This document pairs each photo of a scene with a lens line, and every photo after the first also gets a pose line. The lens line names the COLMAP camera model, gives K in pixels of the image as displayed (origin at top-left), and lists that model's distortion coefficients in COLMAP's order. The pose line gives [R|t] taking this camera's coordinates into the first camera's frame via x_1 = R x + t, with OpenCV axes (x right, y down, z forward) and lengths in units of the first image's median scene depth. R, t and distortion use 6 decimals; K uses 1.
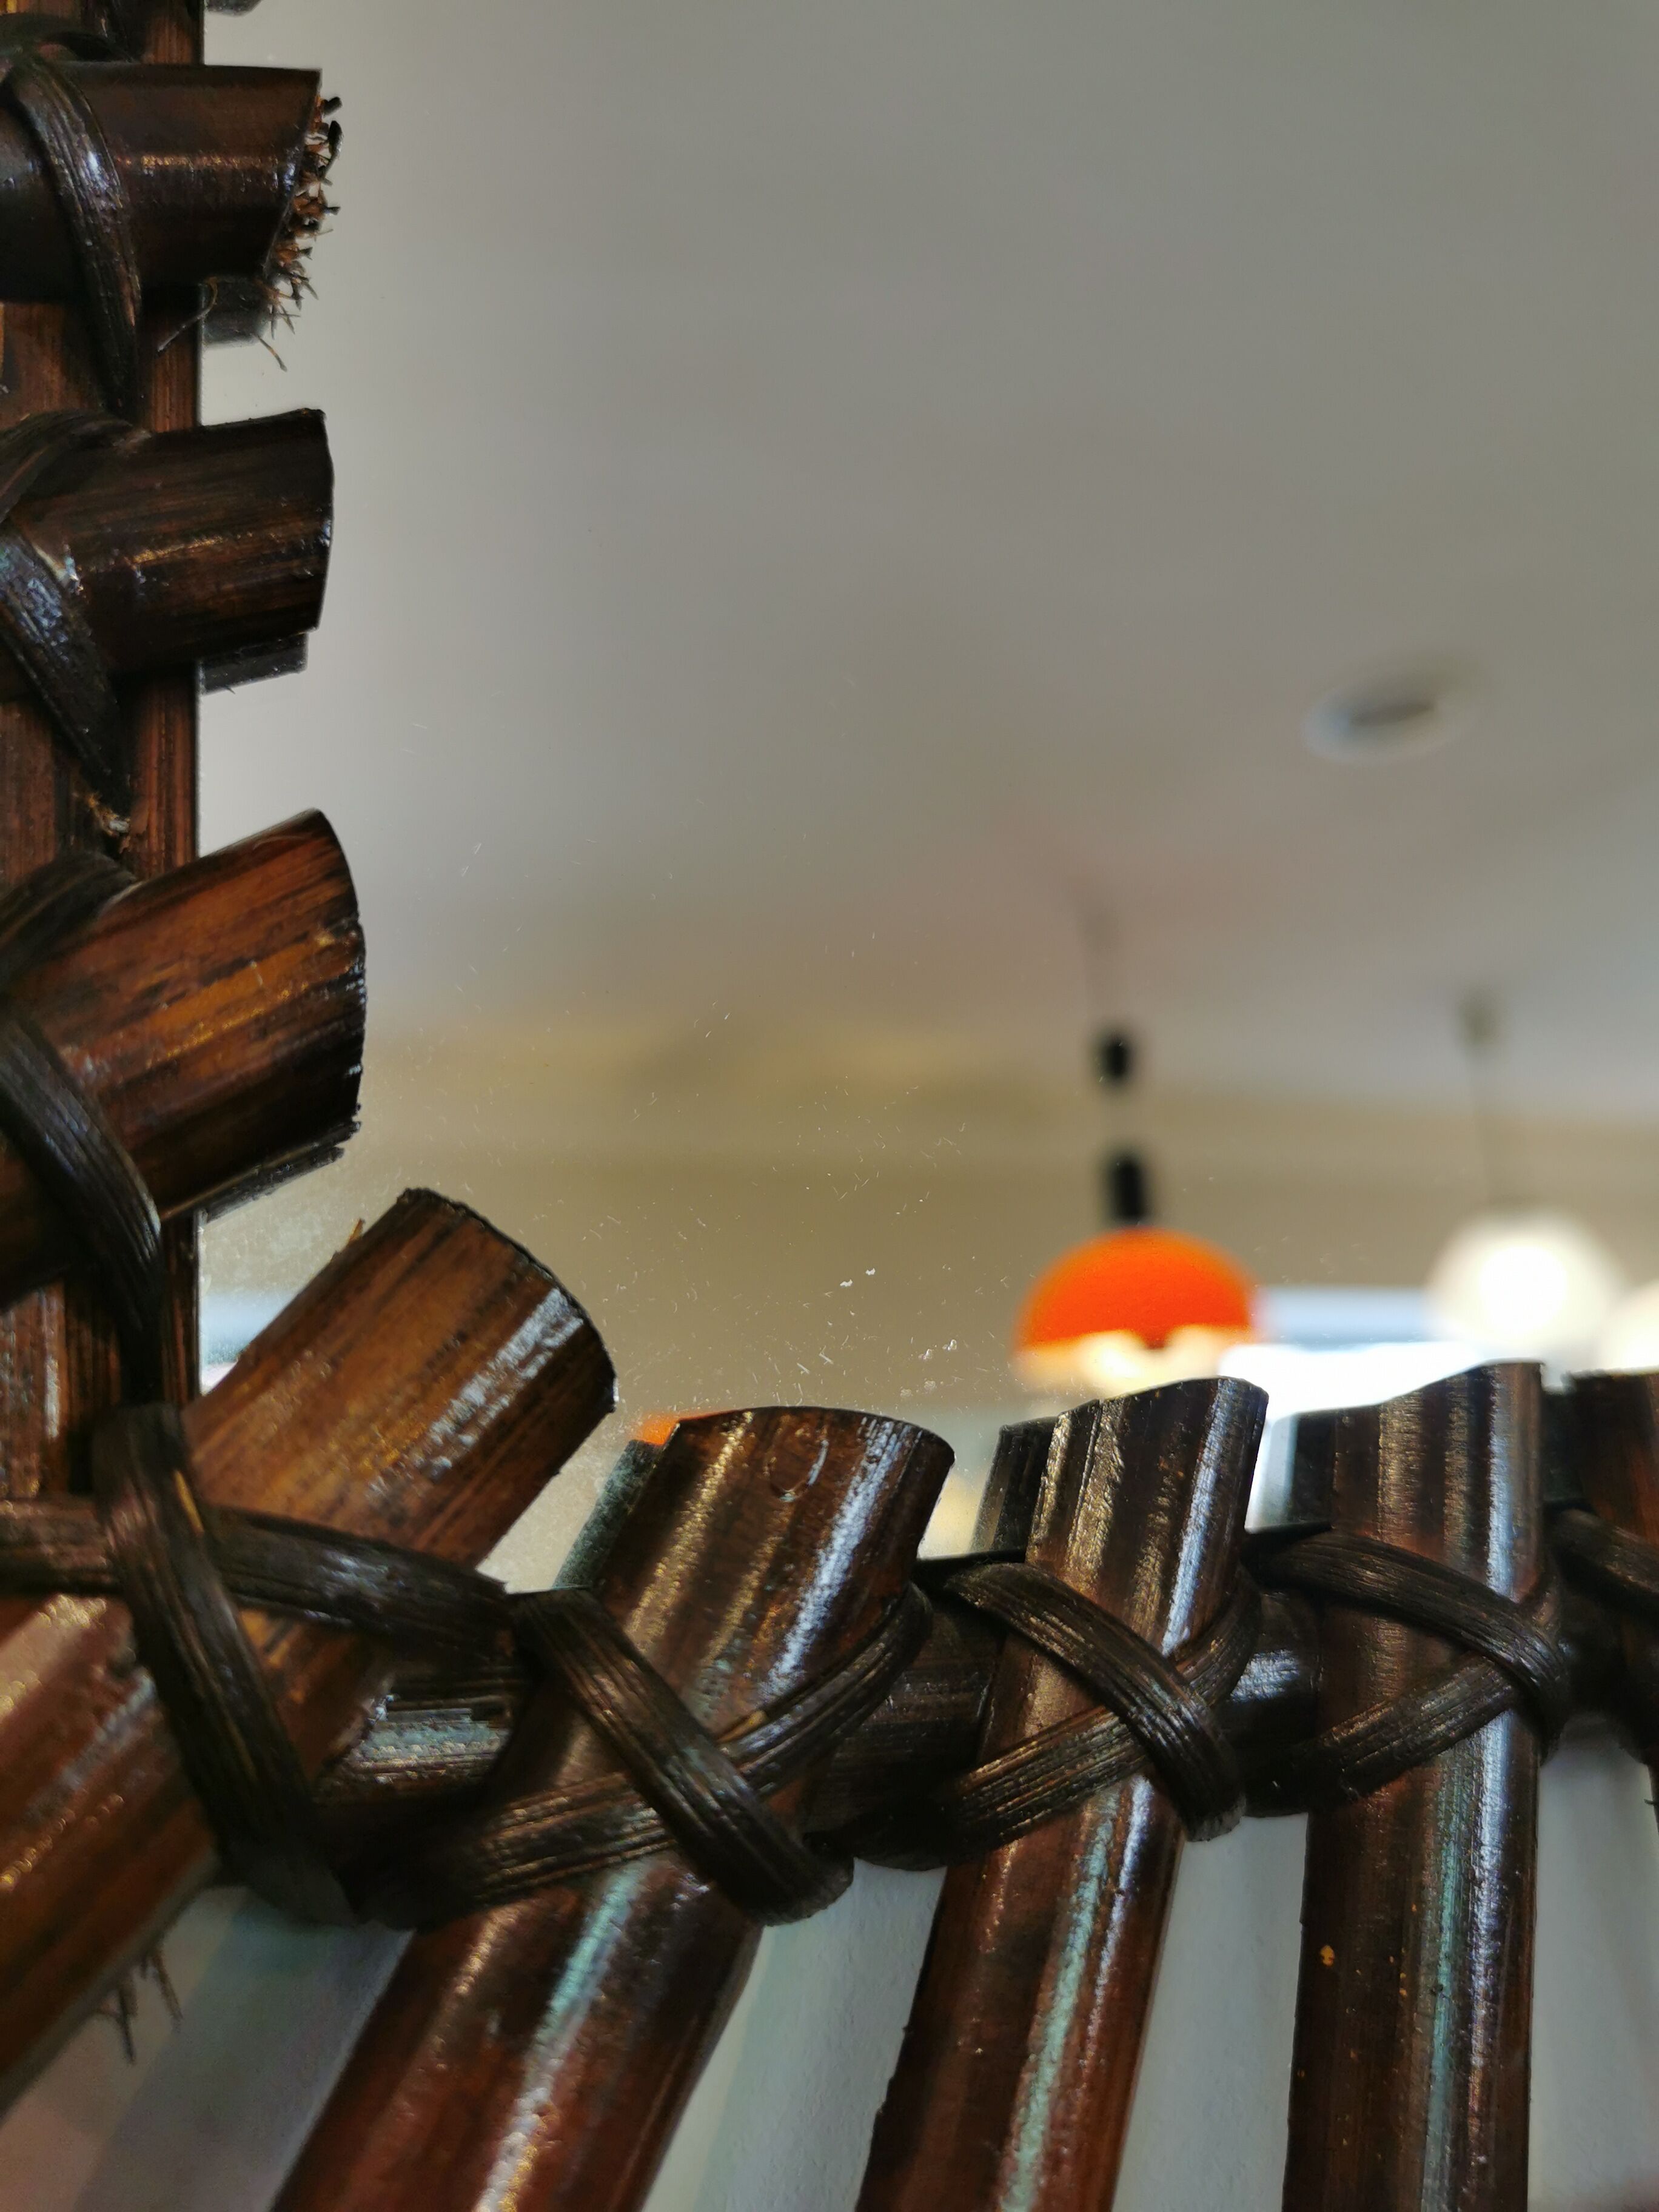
lens RADIAL K [[1729.8, 0, 821.1], [0, 1729.8, 1121.0], [0, 0, 1]] dist [0.029396, -0.028524]
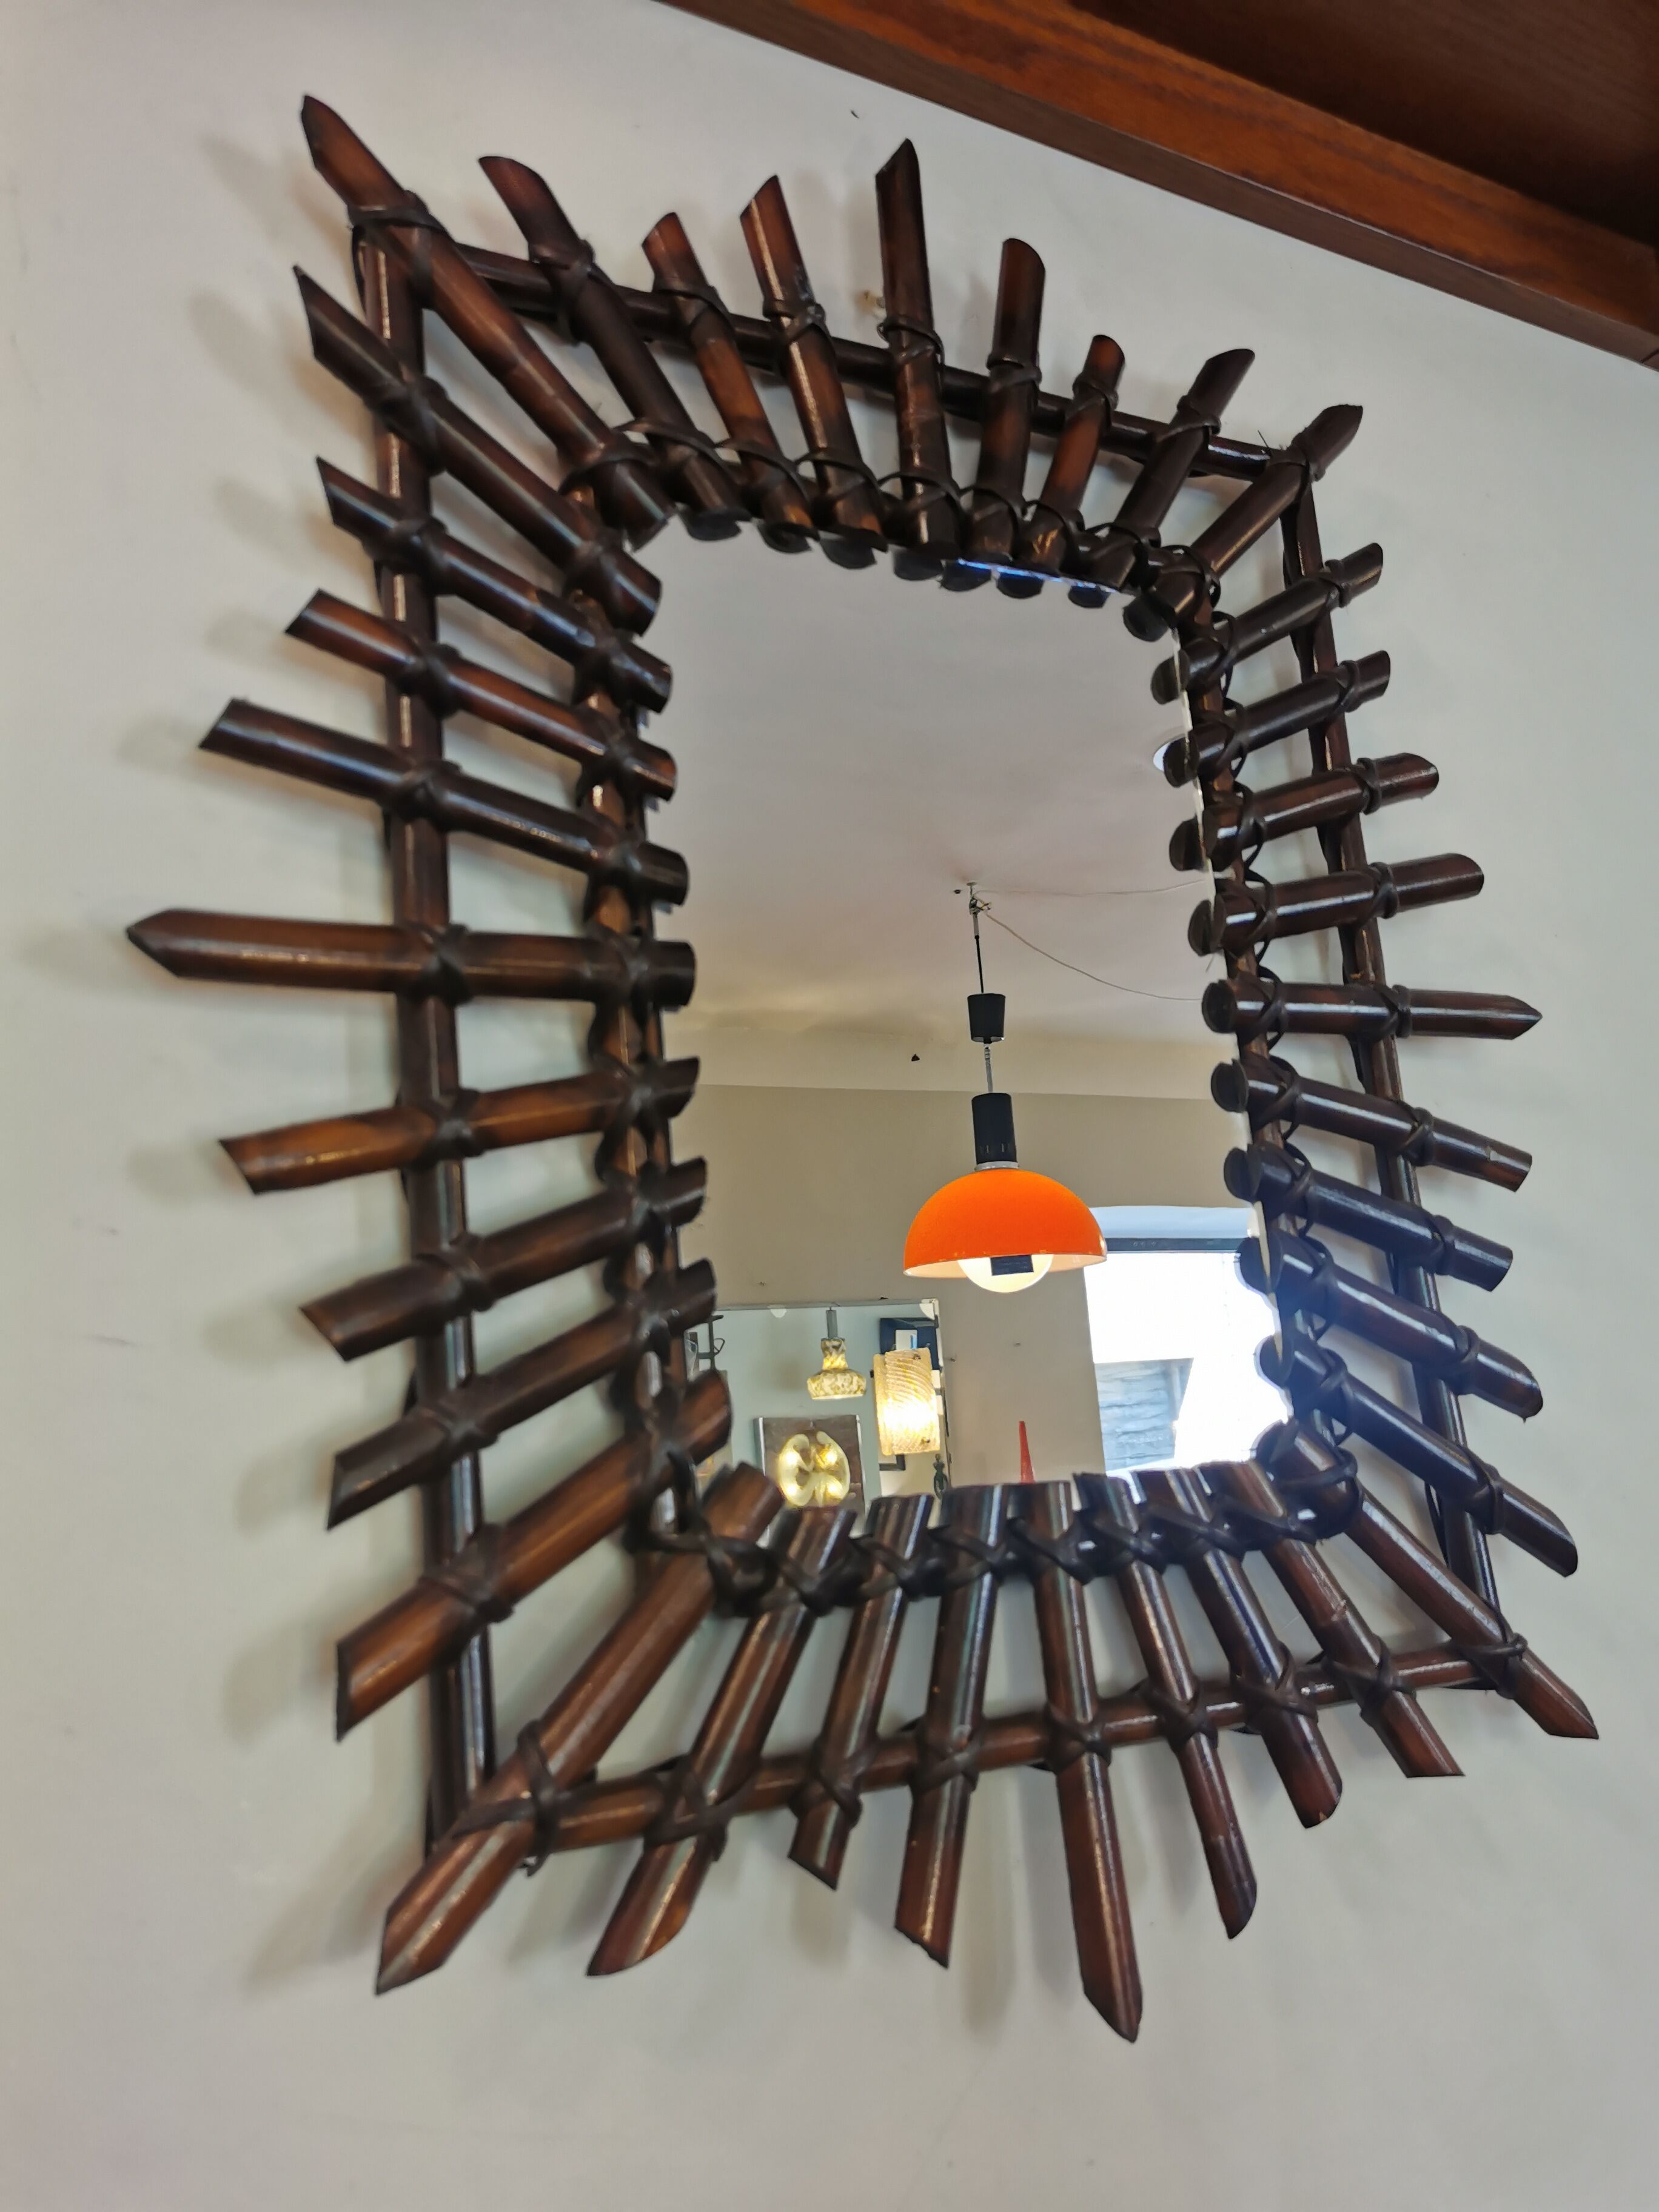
lens RADIAL K [[1729.8, 0, 833.0], [0, 1729.8, 1104.7], [0, 0, 1]] dist [0.029396, -0.028524]
pose [[0.997313, 0.011874, 0.072293, -0.314451], [-0.016244, 0.998057, 0.060158, -1.103771], [-0.071438, -0.061171, 0.995568, -3.283988]]
